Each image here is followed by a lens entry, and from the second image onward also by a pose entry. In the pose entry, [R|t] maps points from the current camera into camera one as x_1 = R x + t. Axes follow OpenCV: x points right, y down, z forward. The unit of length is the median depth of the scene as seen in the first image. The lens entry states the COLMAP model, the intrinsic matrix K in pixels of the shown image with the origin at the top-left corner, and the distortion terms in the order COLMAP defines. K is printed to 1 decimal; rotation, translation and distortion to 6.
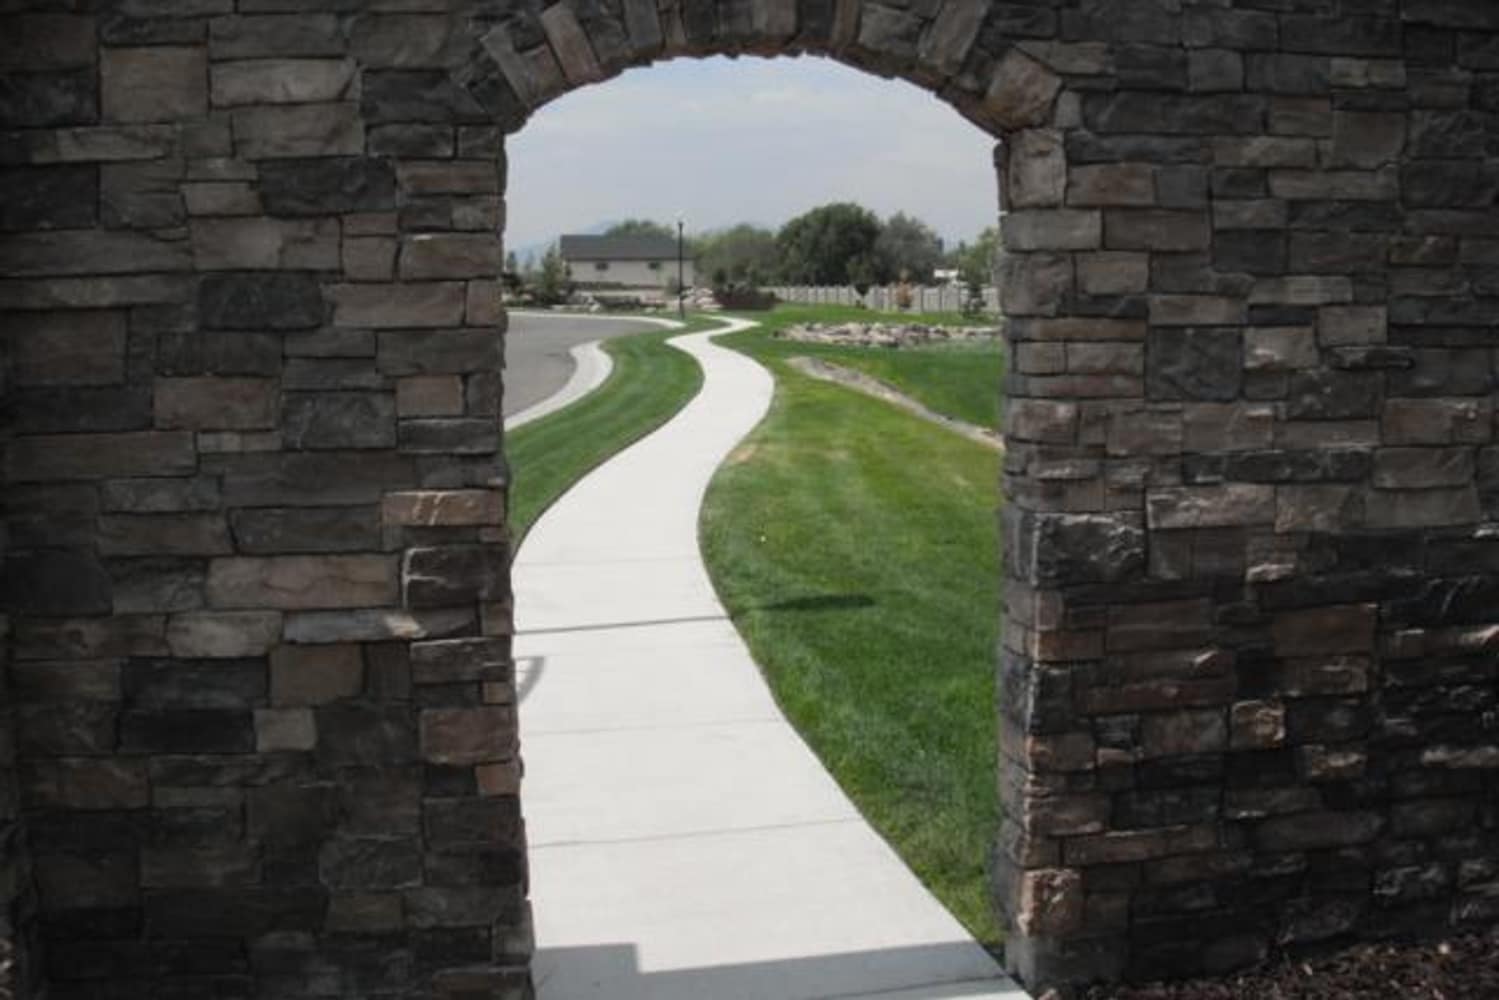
lens RADIAL K [[1589.2, 0, 751.7], [0, 1589.2, 462.6], [0, 0, 1]] dist [-0.235835, 0.129206]
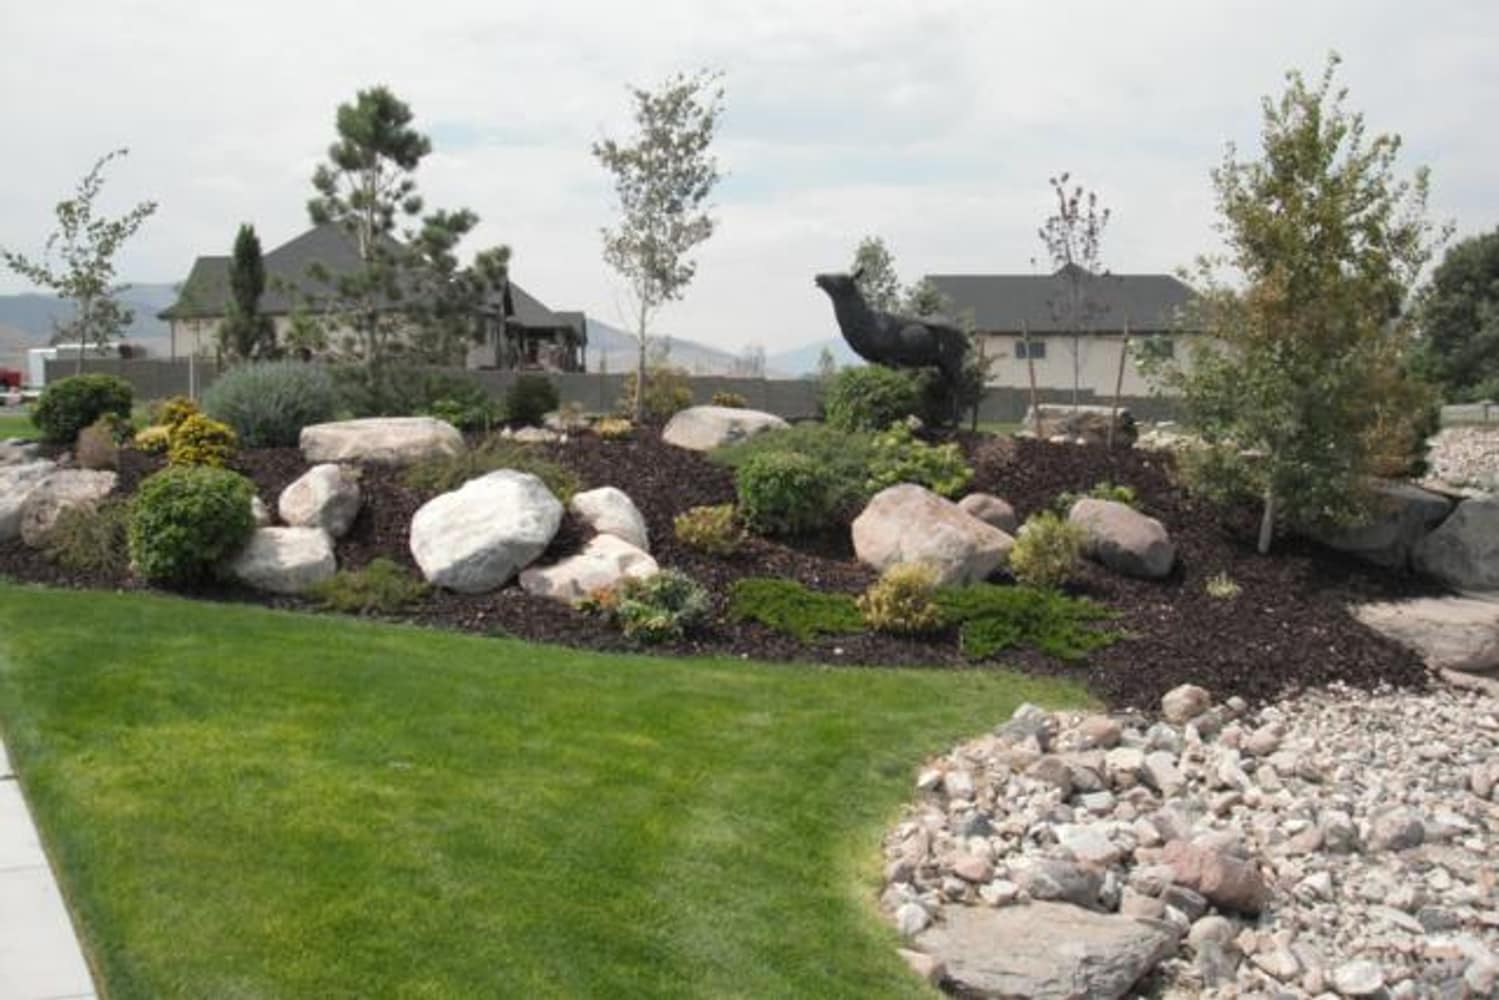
lens RADIAL K [[1589.2, 0, 751.7], [0, 1589.2, 462.6], [0, 0, 1]] dist [-0.235835, 0.129206]
pose [[0.987694, 0.000936, -0.156398, -0.104441], [-0.011509, 0.997706, -0.066713, -0.069982], [0.155977, 0.067692, 0.985438, 0.610859]]
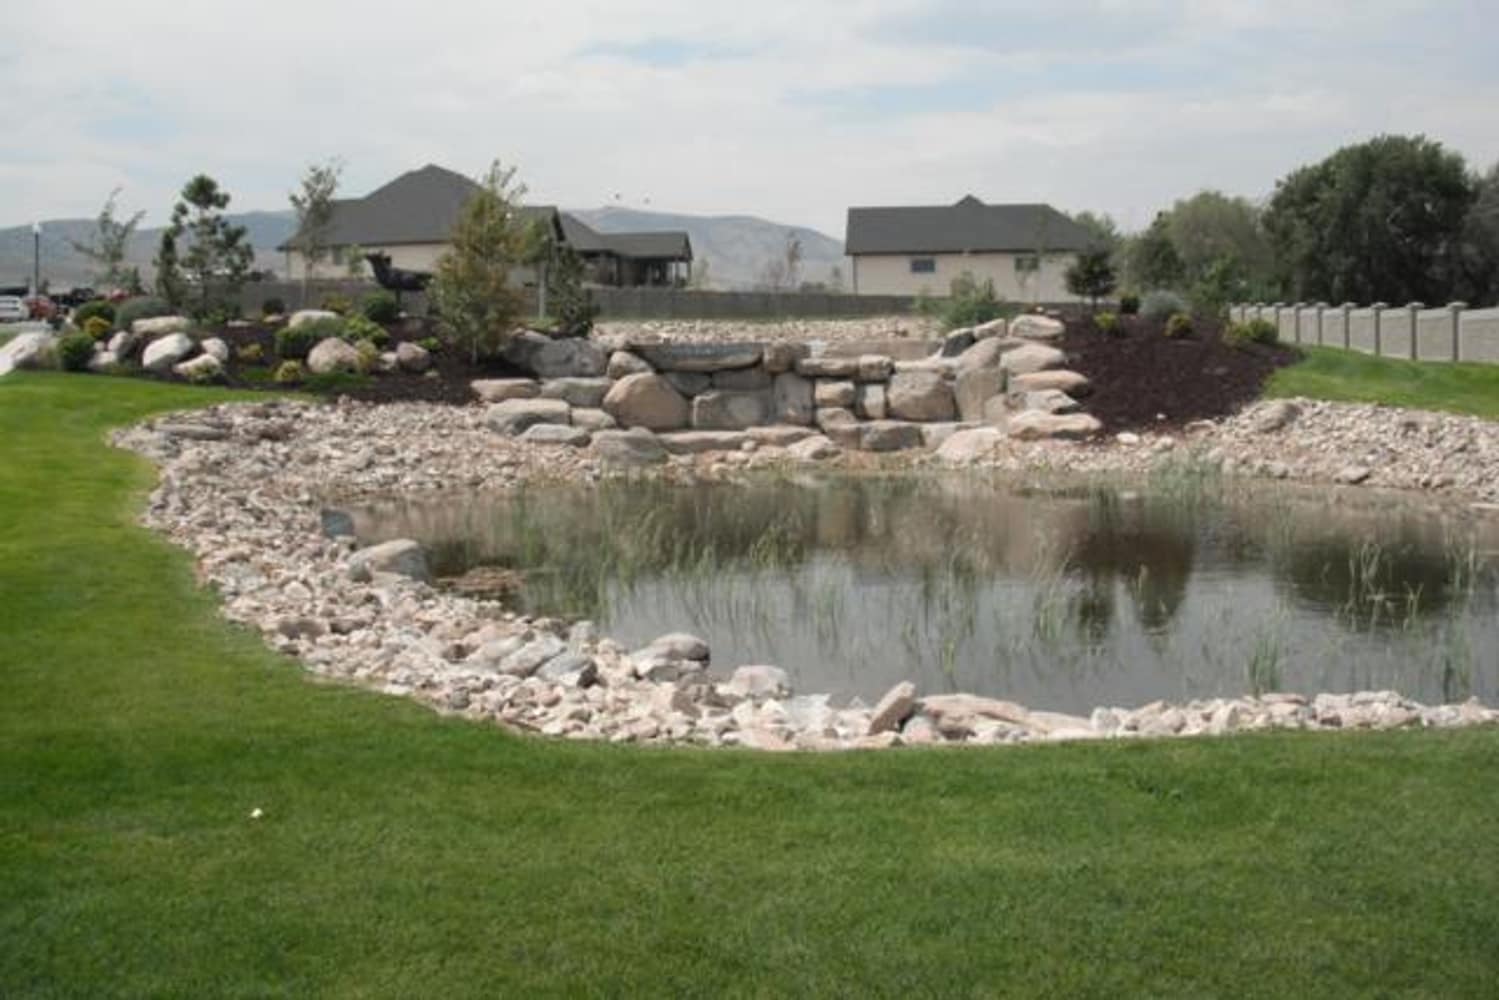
lens RADIAL K [[1589.2, 0, 751.7], [0, 1589.2, 462.6], [0, 0, 1]] dist [-0.235835, 0.129206]
pose [[0.955721, 0.014666, -0.293907, 0.004527], [-0.017721, 0.999813, -0.007737, -0.056942], [0.293739, 0.012603, 0.955803, 0.507805]]
